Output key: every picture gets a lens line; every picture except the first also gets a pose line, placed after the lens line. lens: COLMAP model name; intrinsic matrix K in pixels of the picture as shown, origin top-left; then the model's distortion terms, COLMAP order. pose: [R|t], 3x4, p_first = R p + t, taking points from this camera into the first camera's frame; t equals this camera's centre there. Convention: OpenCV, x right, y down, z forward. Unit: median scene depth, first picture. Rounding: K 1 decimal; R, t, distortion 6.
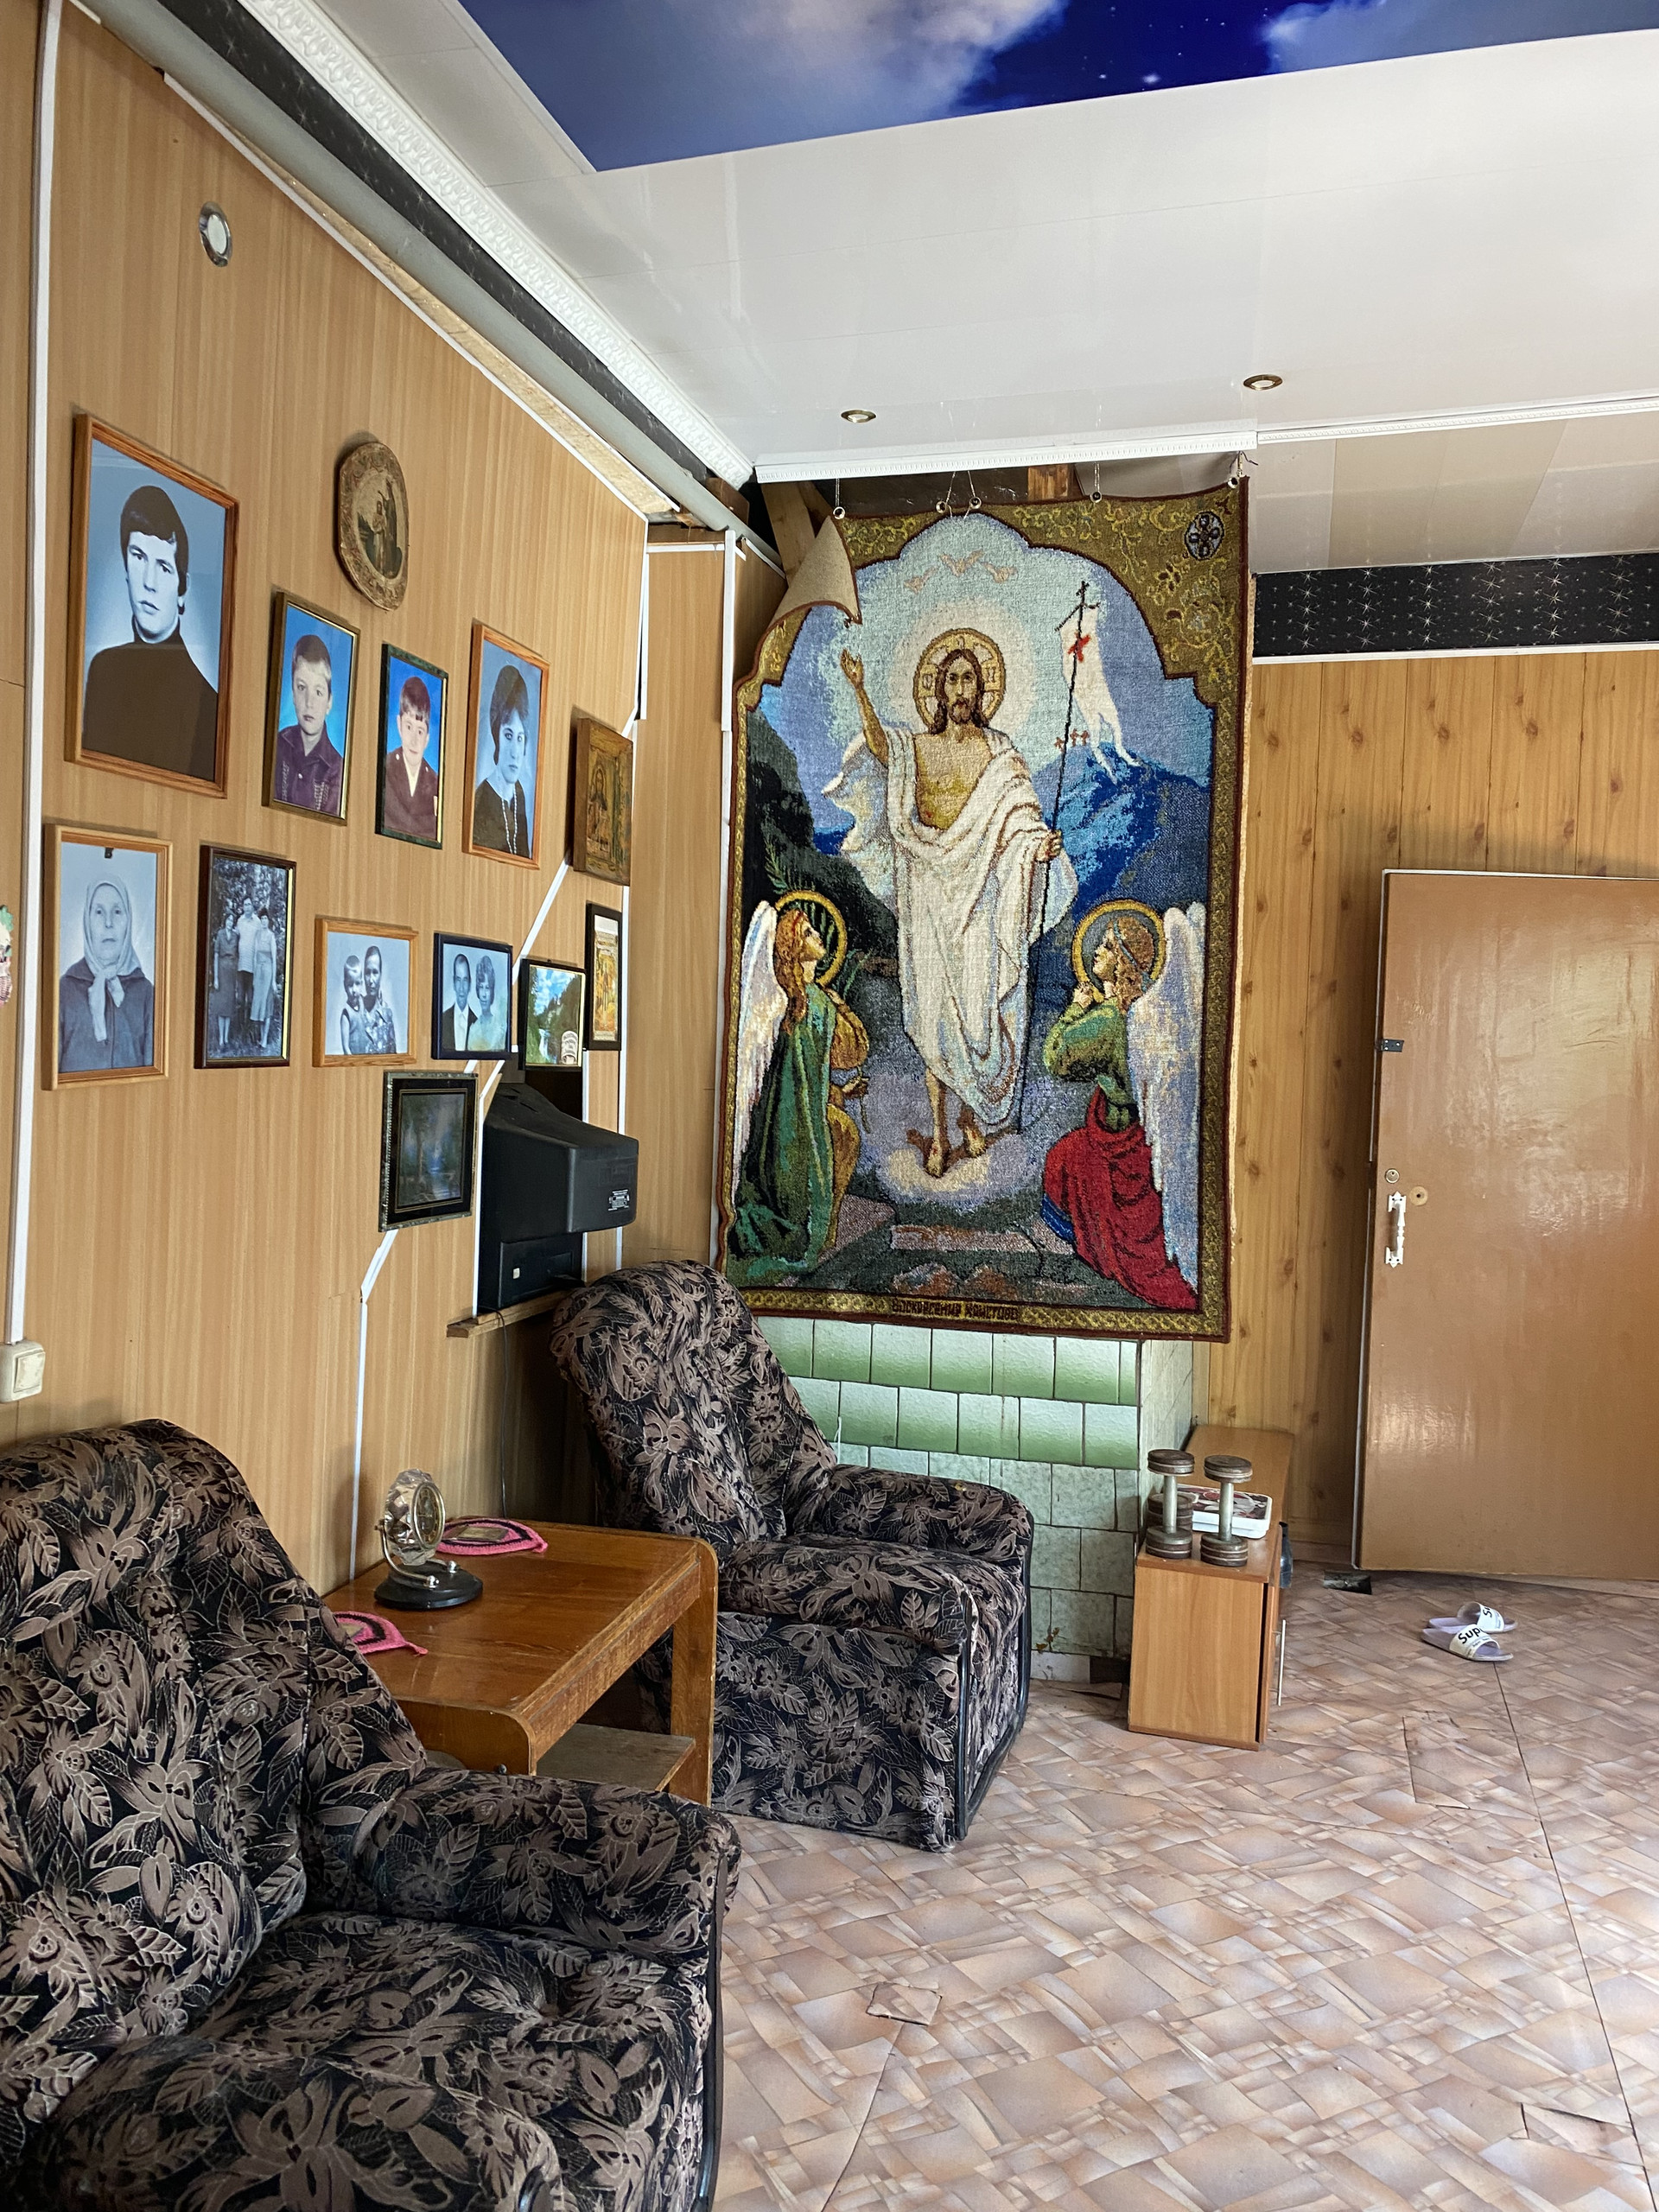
lens RADIAL K [[1658.3, 0, 825.8], [0, 1658.3, 1108.1], [0, 0, 1]] dist [0.018028, -0.019696]
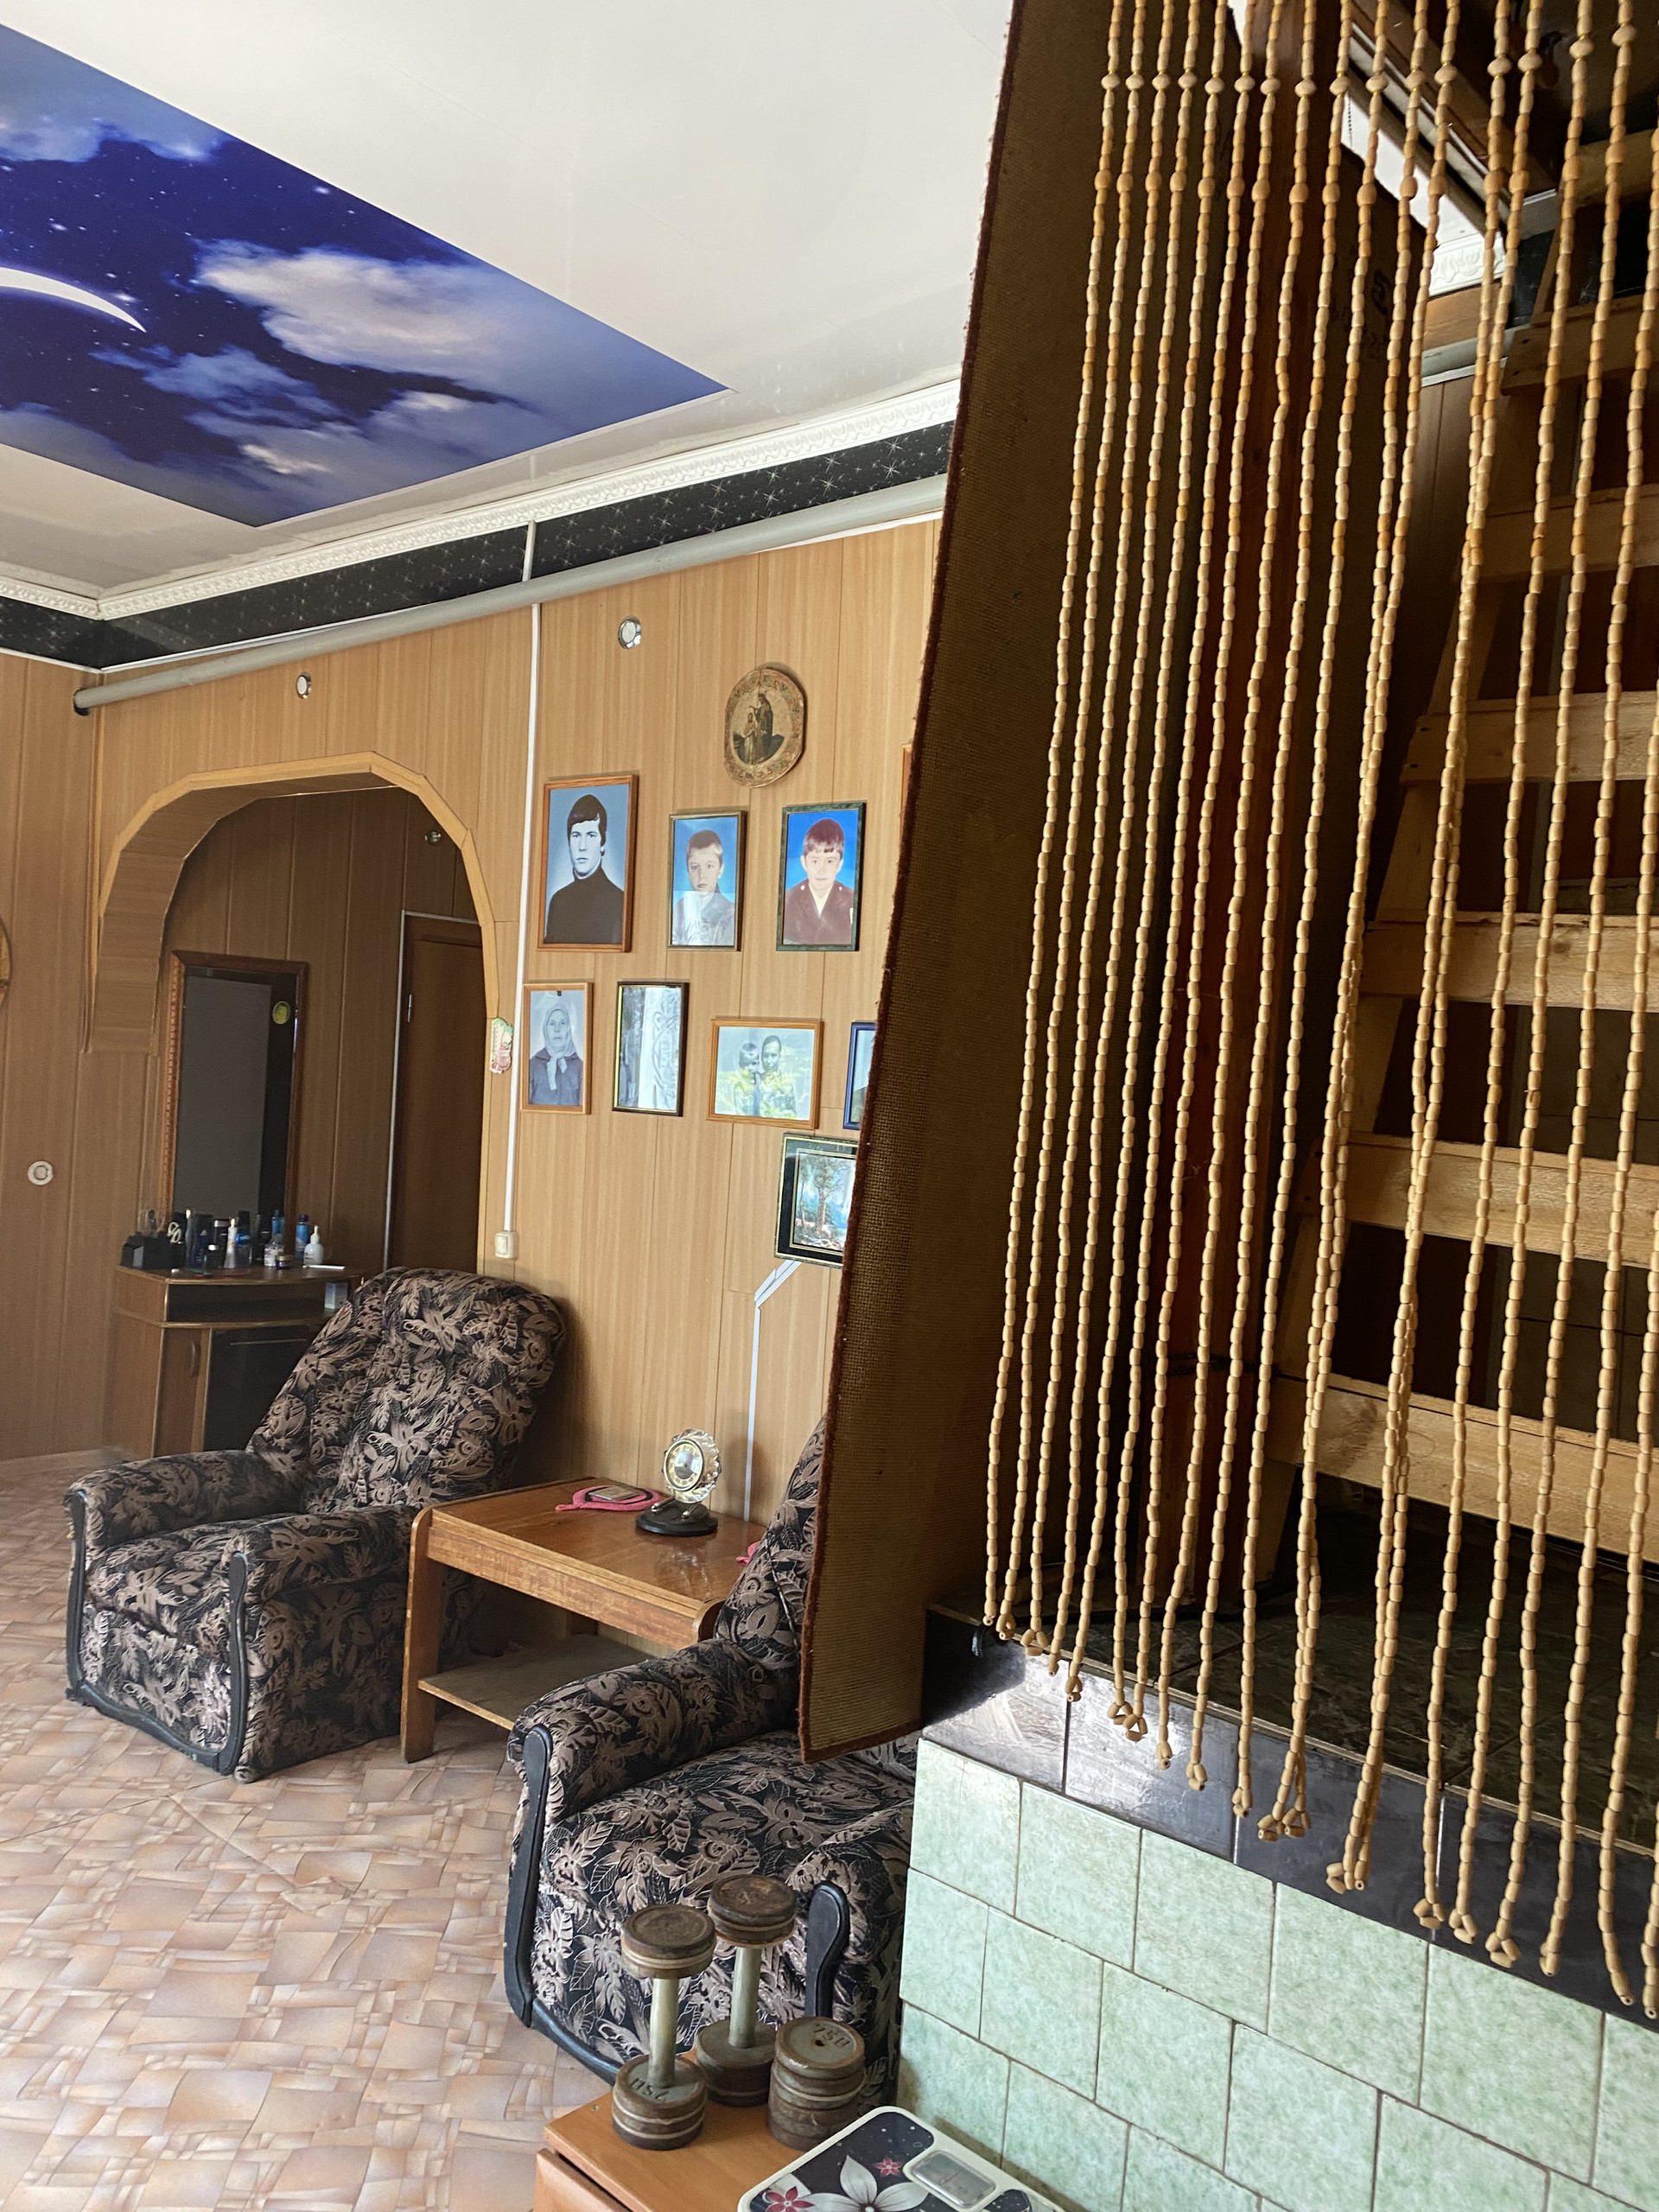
lens RADIAL K [[1658.3, 0, 836.8], [0, 1658.3, 1098.5], [0, 0, 1]] dist [0.018028, -0.019696]
pose [[-0.406770, -0.042494, -0.912542, 1.087951], [-0.117772, 0.993021, 0.006256, -0.075617], [0.905907, 0.110016, -0.408936, 1.918150]]
